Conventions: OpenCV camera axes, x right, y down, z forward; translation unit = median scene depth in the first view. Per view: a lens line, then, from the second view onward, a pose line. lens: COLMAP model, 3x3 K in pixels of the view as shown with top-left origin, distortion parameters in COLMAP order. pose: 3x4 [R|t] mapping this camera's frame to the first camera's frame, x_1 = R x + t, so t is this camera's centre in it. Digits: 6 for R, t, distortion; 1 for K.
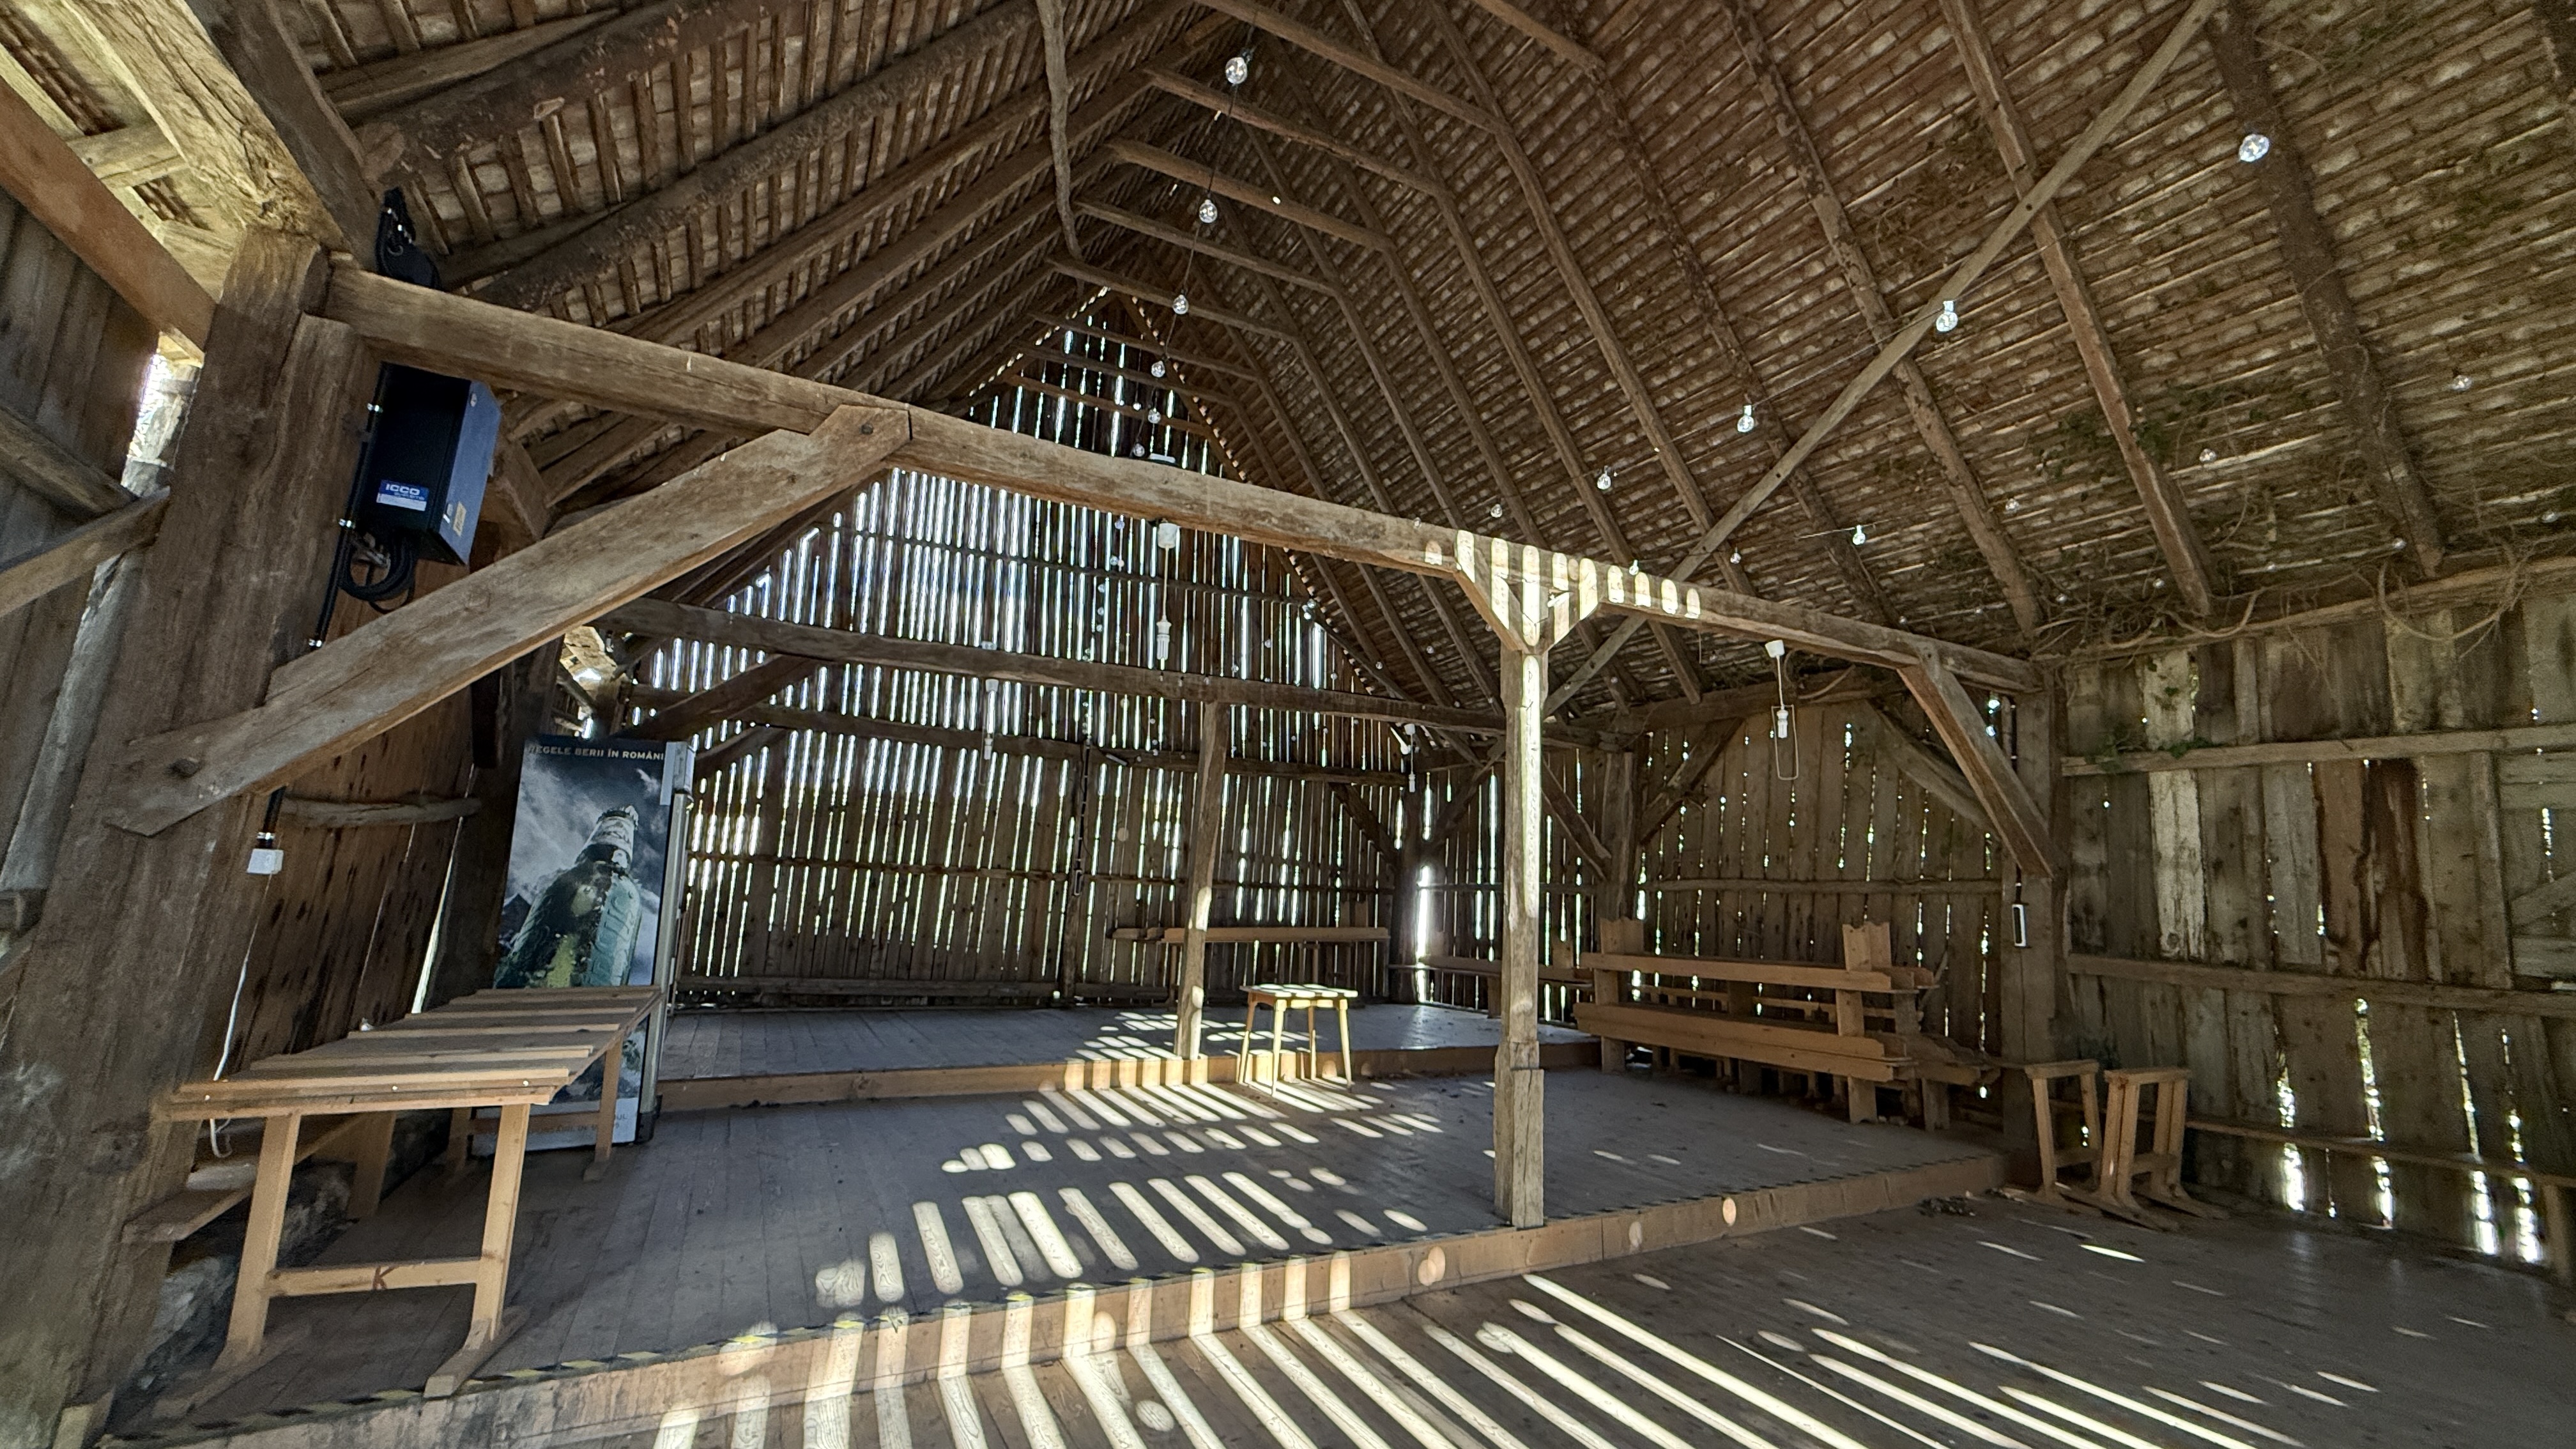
lens RADIAL K [[1023.6, 0, 1287.8], [0, 1023.6, 722.2], [0, 0, 1]] dist [-0.000072, 0.000104]
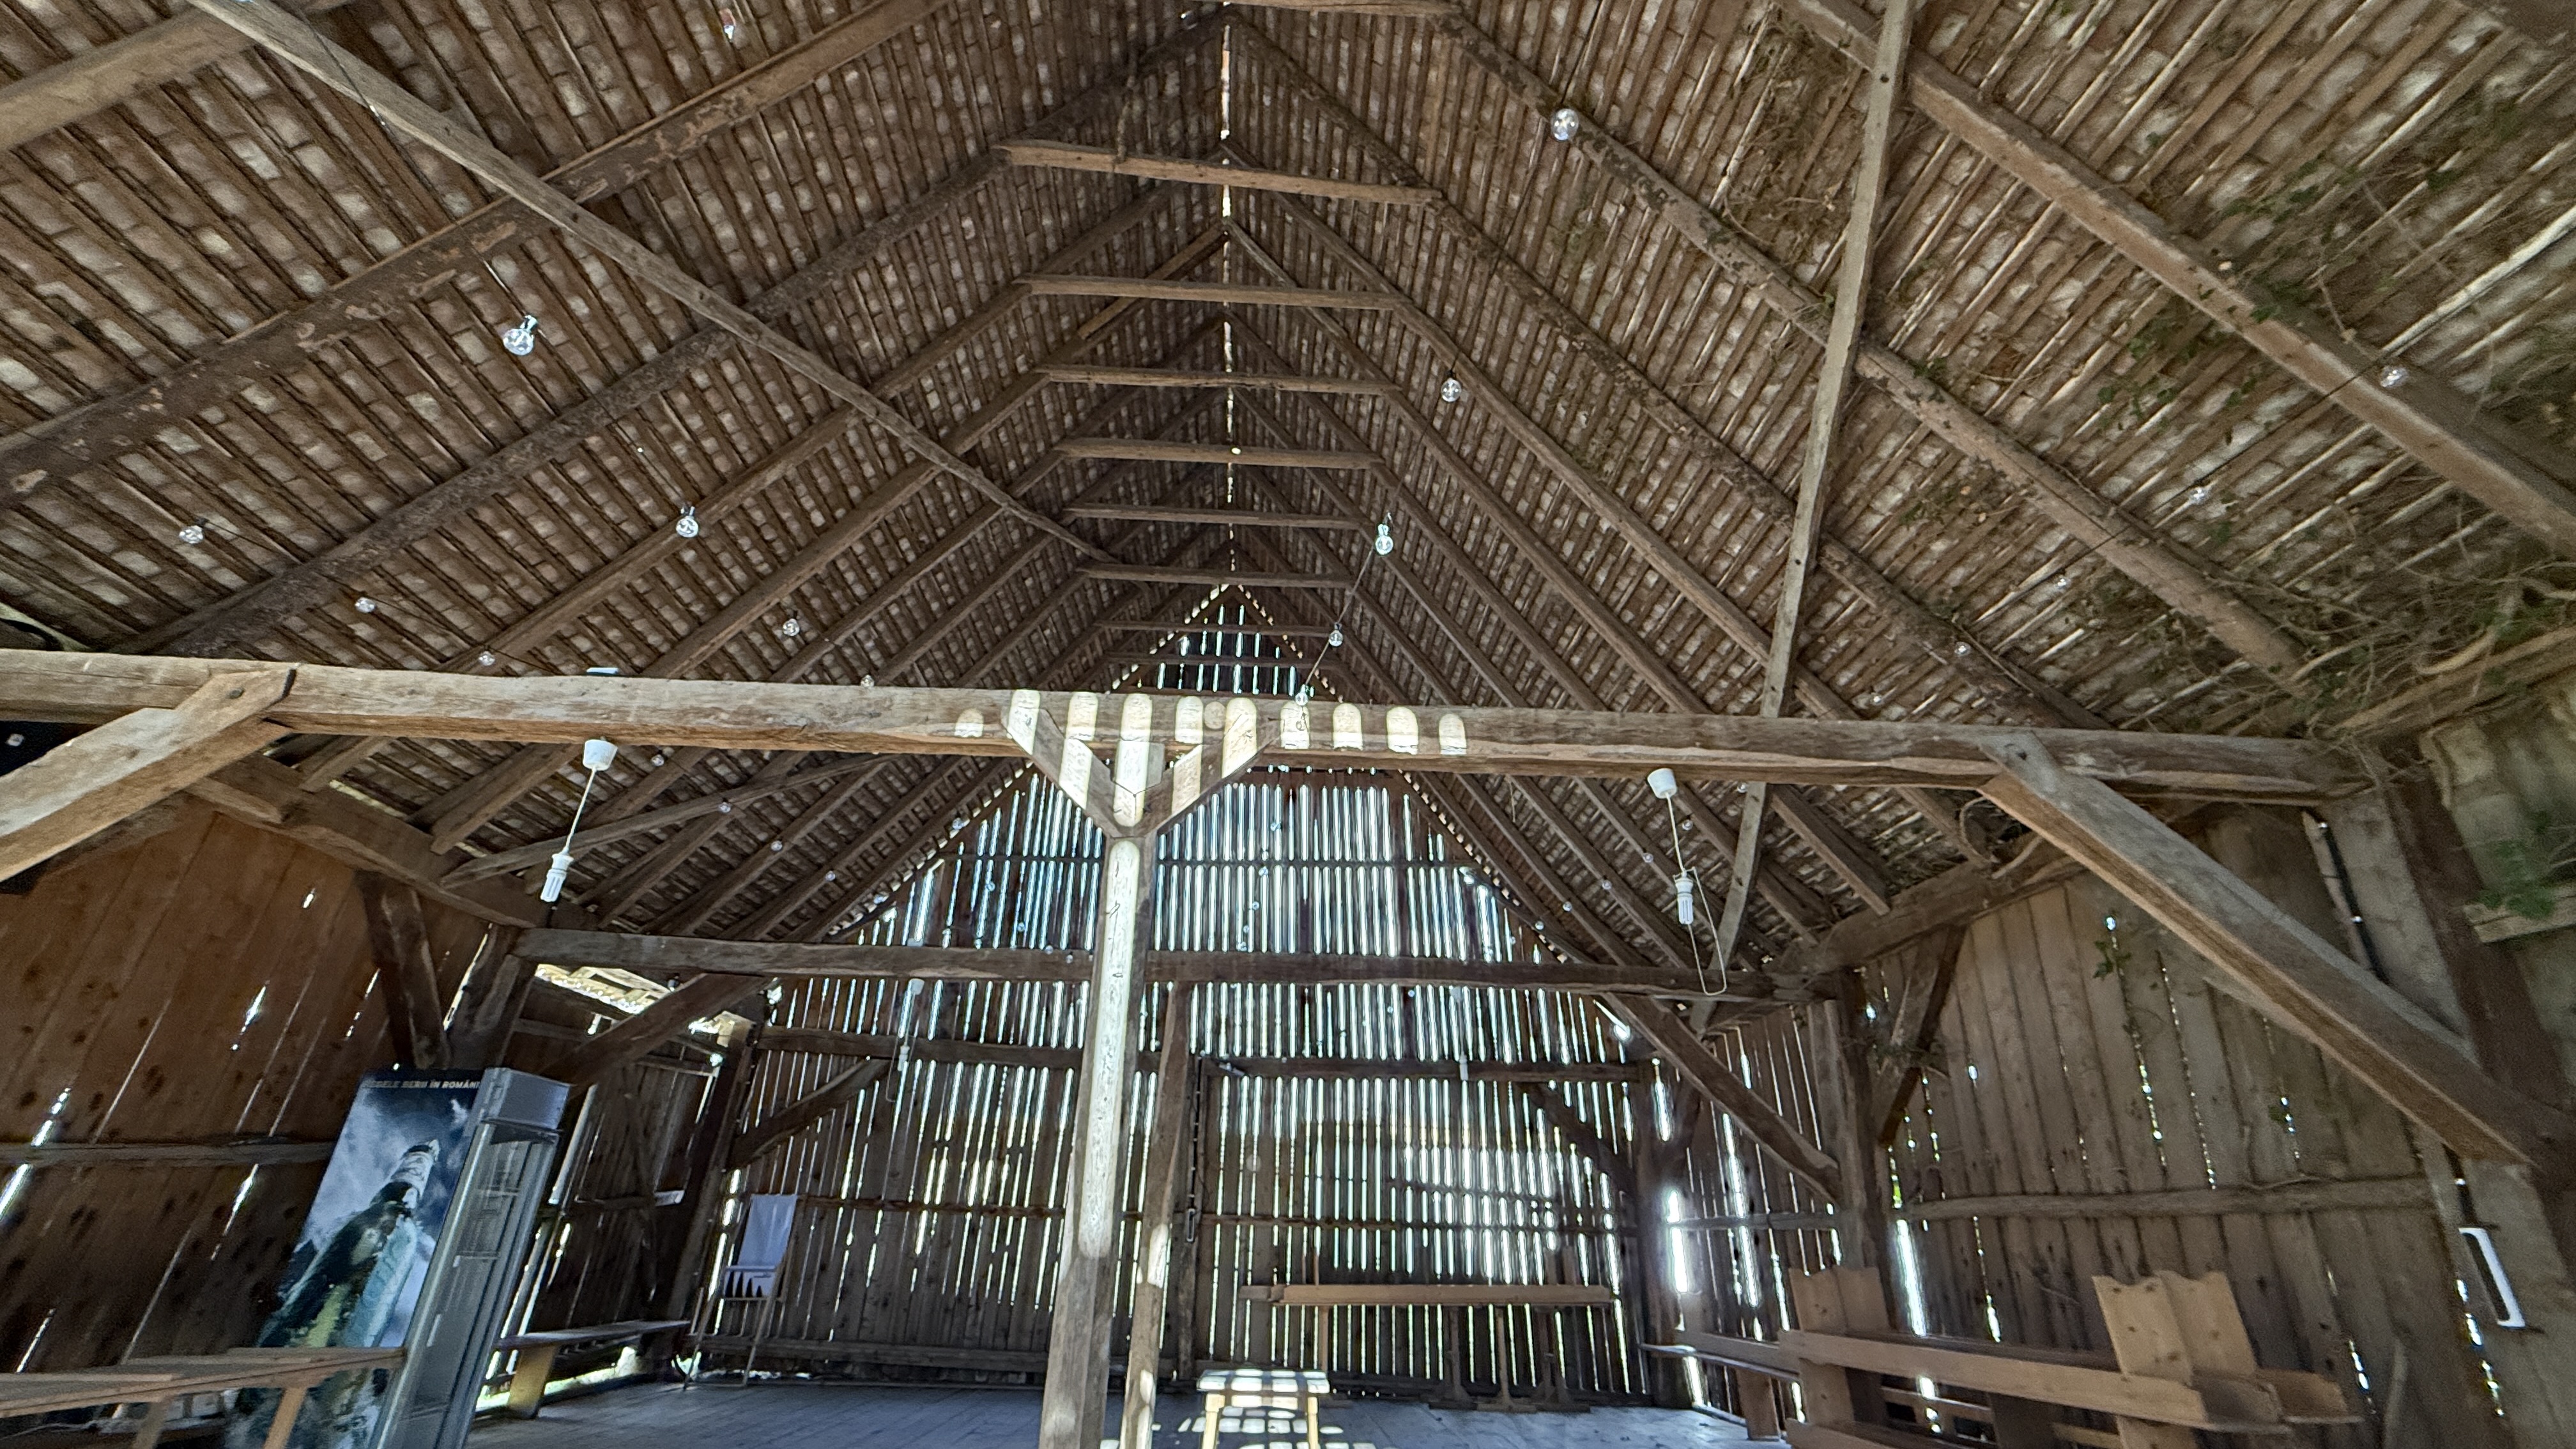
lens RADIAL K [[1023.6, 0, 1287.8], [0, 1023.6, 722.2], [0, 0, 1]] dist [-0.000072, 0.000104]
pose [[0.908370, -0.199470, -0.367527, 0.417638], [0.078577, 0.944662, -0.318495, 0.061827], [0.410719, 0.260432, 0.873776, 0.285020]]
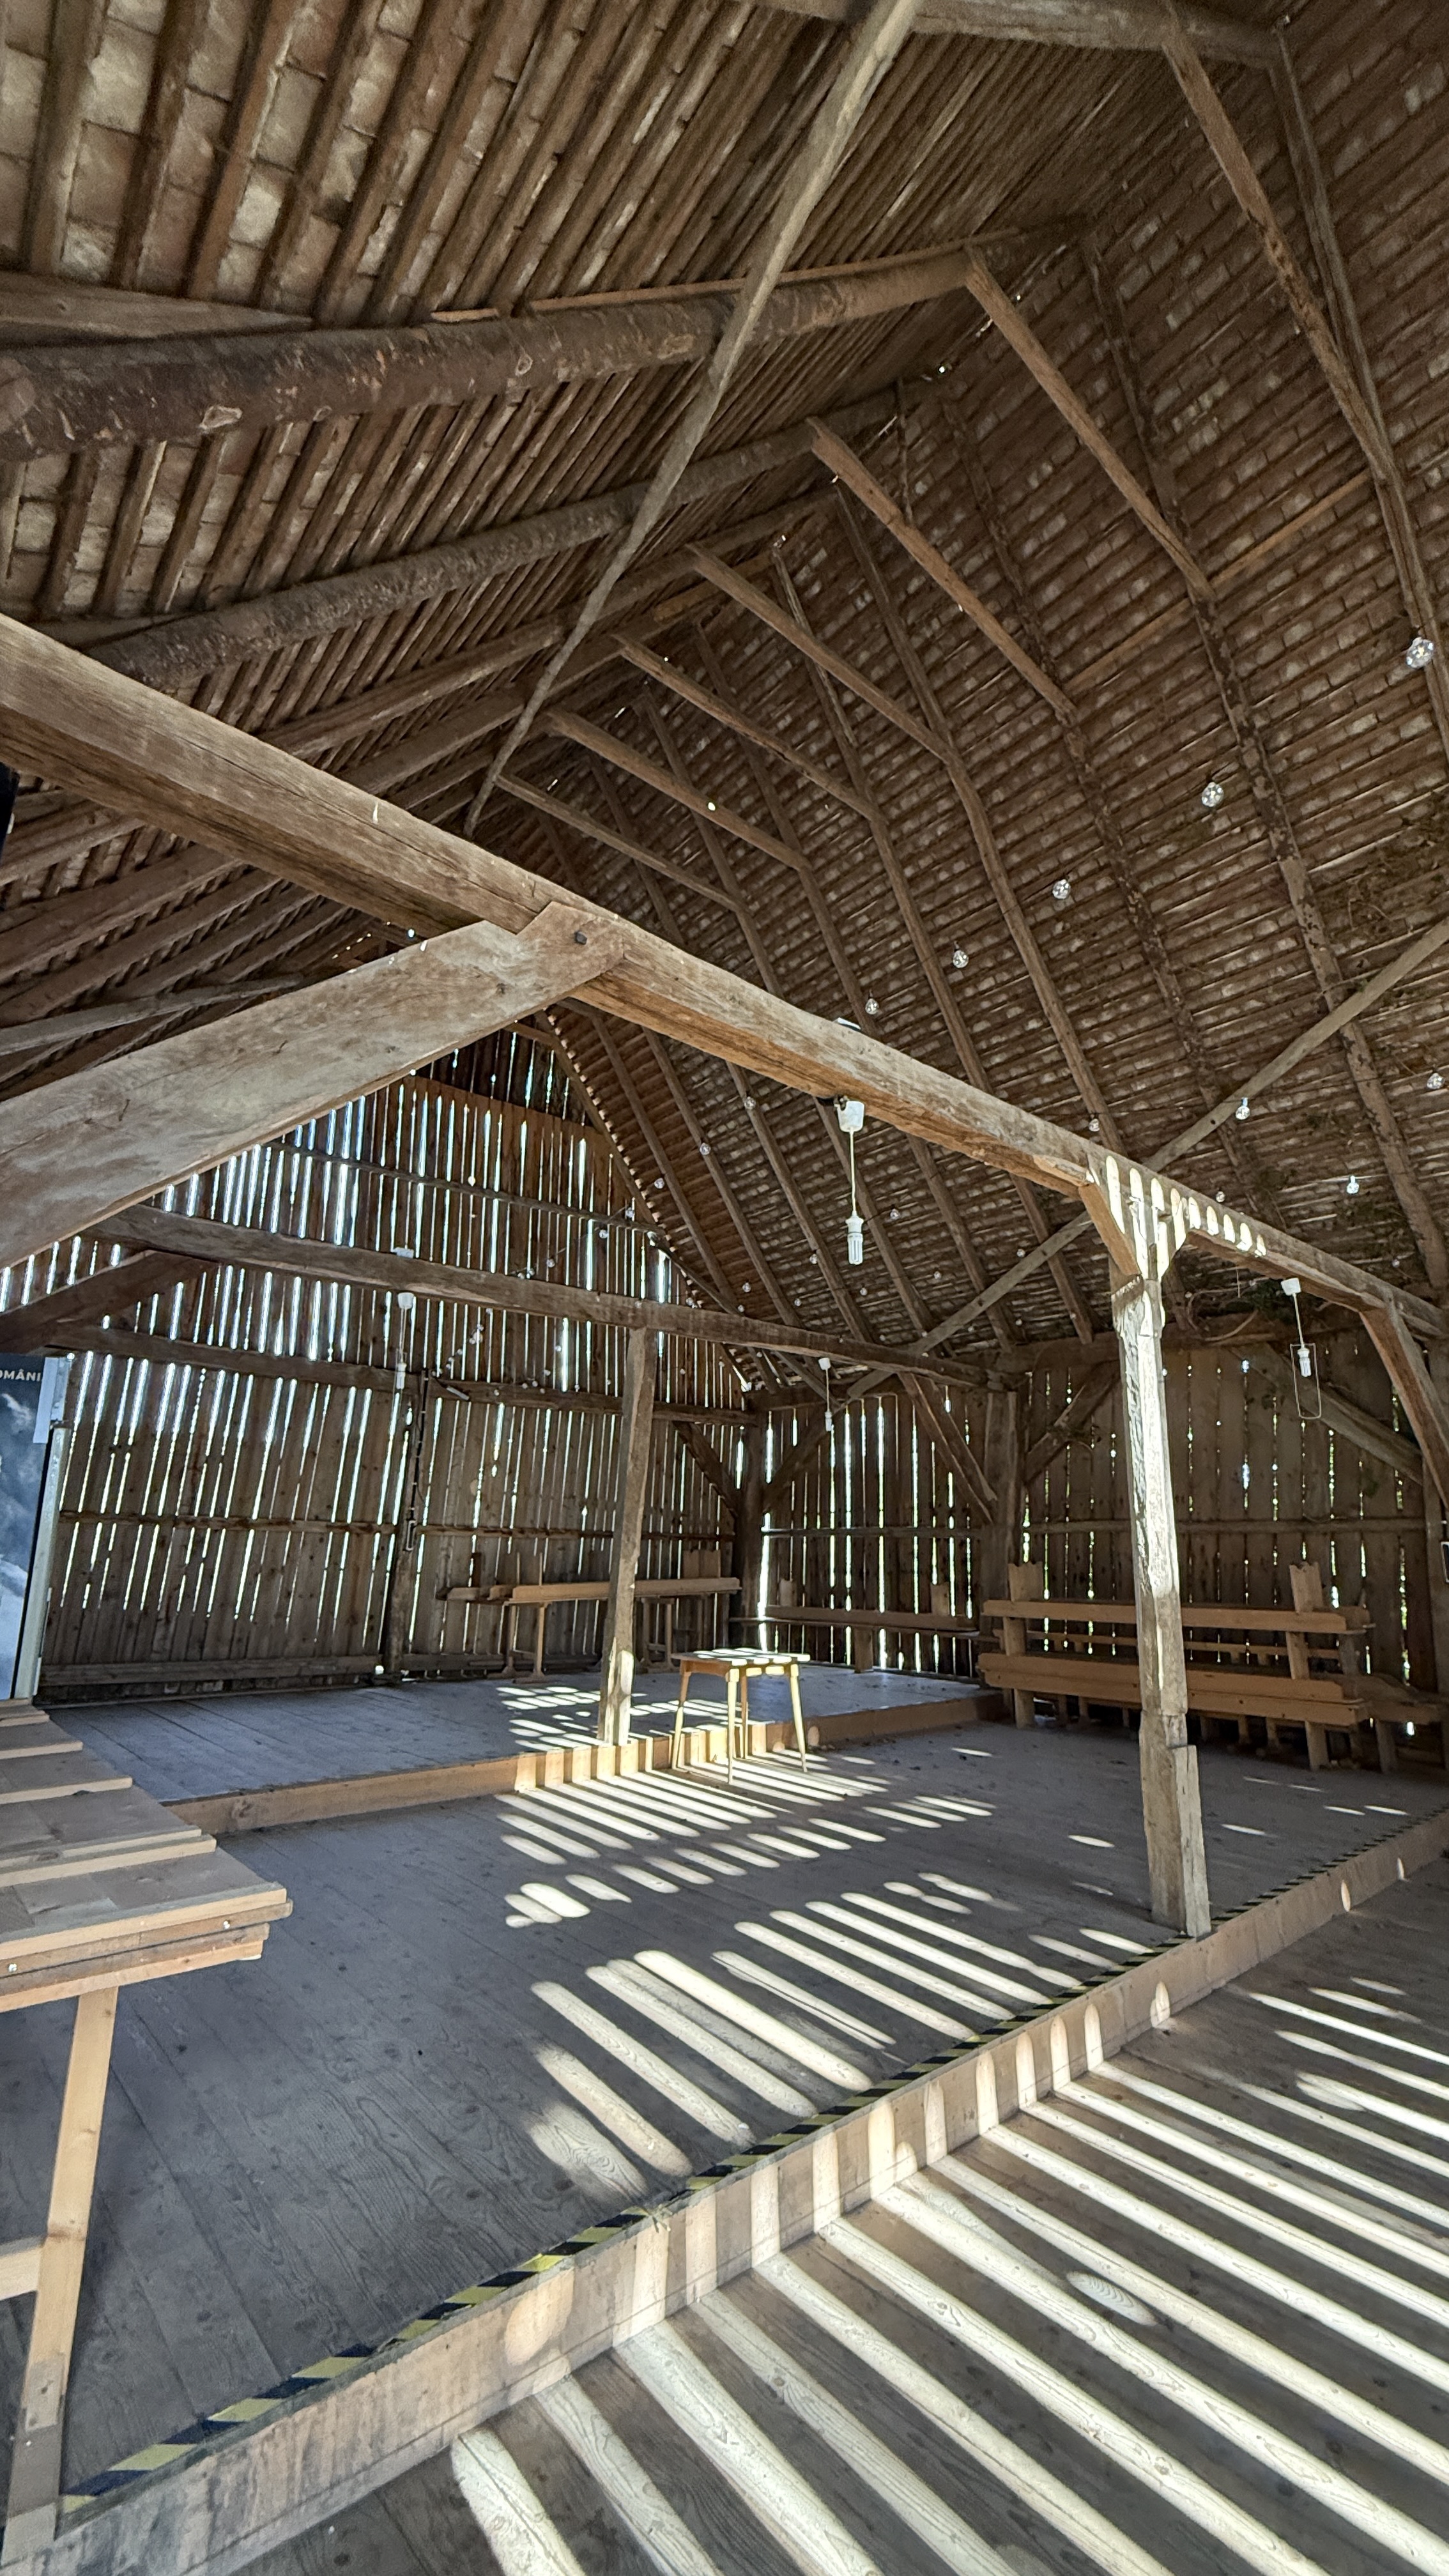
lens RADIAL K [[1023.6, 0, 728.4], [0, 1023.6, 1283.5], [0, 0, 1]] dist [-0.000072, 0.000104]
pose [[0.973280, 0.036887, 0.226638, -0.232325], [-0.019409, 0.996696, -0.078870, 0.011989], [-0.228798, 0.072364, 0.970781, 0.131235]]
